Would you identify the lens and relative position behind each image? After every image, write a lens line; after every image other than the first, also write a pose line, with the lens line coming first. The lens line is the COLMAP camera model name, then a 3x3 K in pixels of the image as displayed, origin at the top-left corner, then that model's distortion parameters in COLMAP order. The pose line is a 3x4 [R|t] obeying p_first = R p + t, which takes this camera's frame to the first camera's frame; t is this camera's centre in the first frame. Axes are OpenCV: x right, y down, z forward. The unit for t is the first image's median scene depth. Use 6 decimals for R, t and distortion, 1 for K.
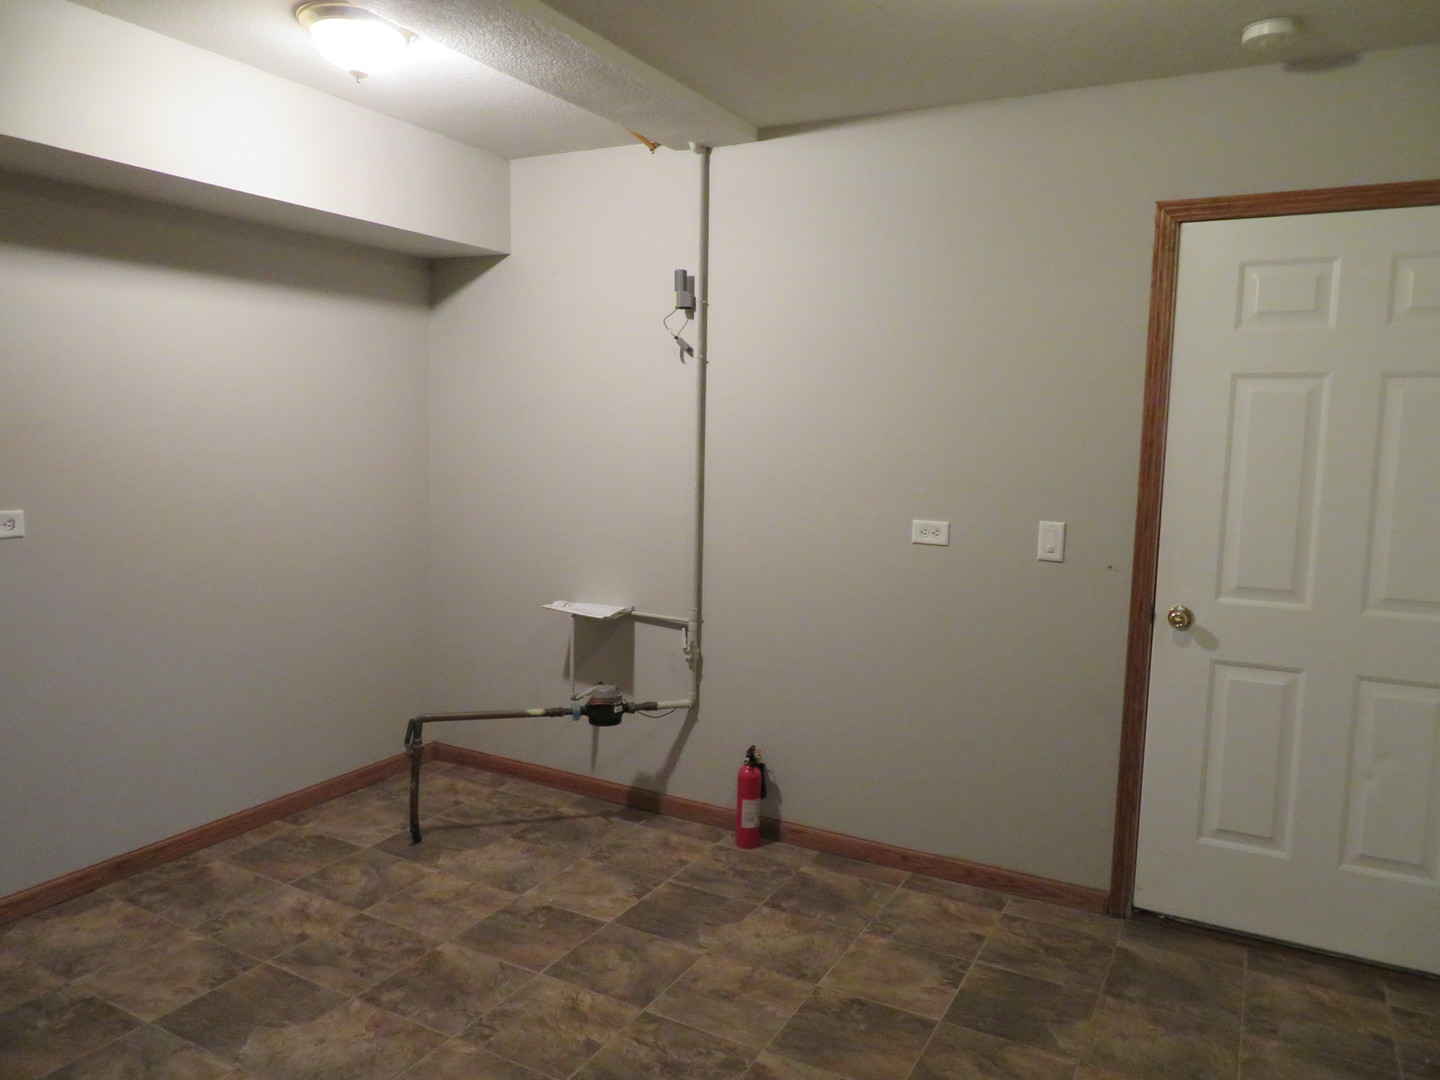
lens RADIAL K [[1032.5, 0, 716.8], [0, 1032.5, 537.8], [0, 0, 1]] dist [-0.003669, -0.000824]
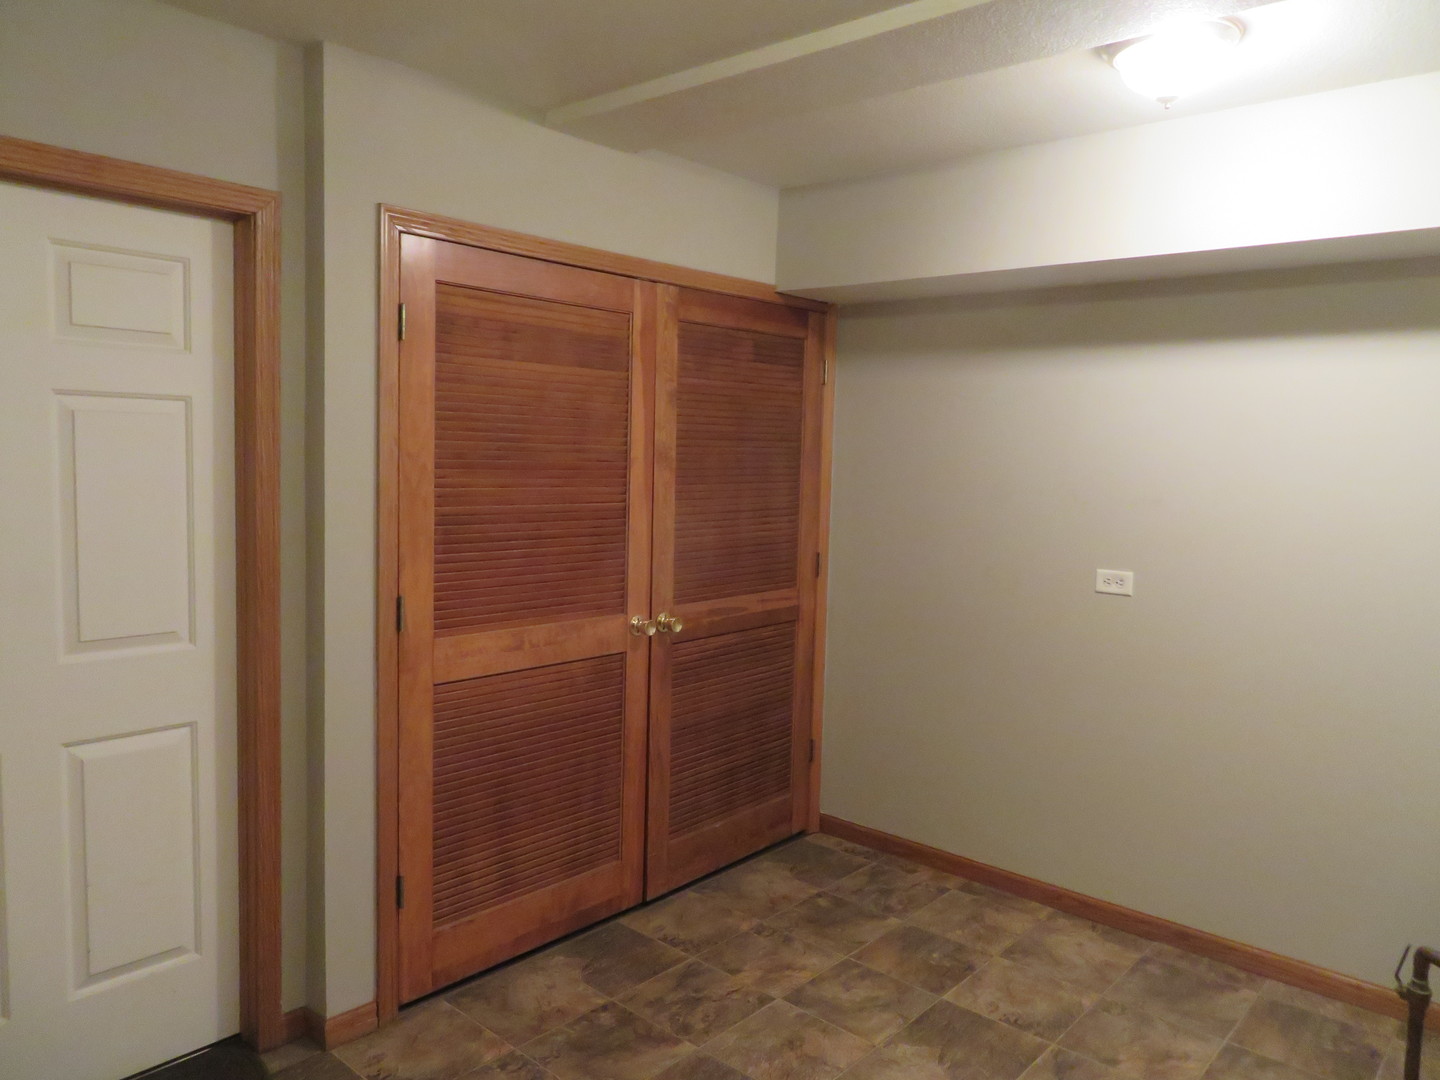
lens RADIAL K [[1032.5, 0, 716.6], [0, 1032.5, 540.9], [0, 0, 1]] dist [-0.003669, -0.000824]
pose [[-0.226009, 0.051897, -0.972742, 0.539015], [-0.142499, 0.986076, 0.085717, -0.093707], [0.963646, 0.157988, -0.215467, 0.793241]]
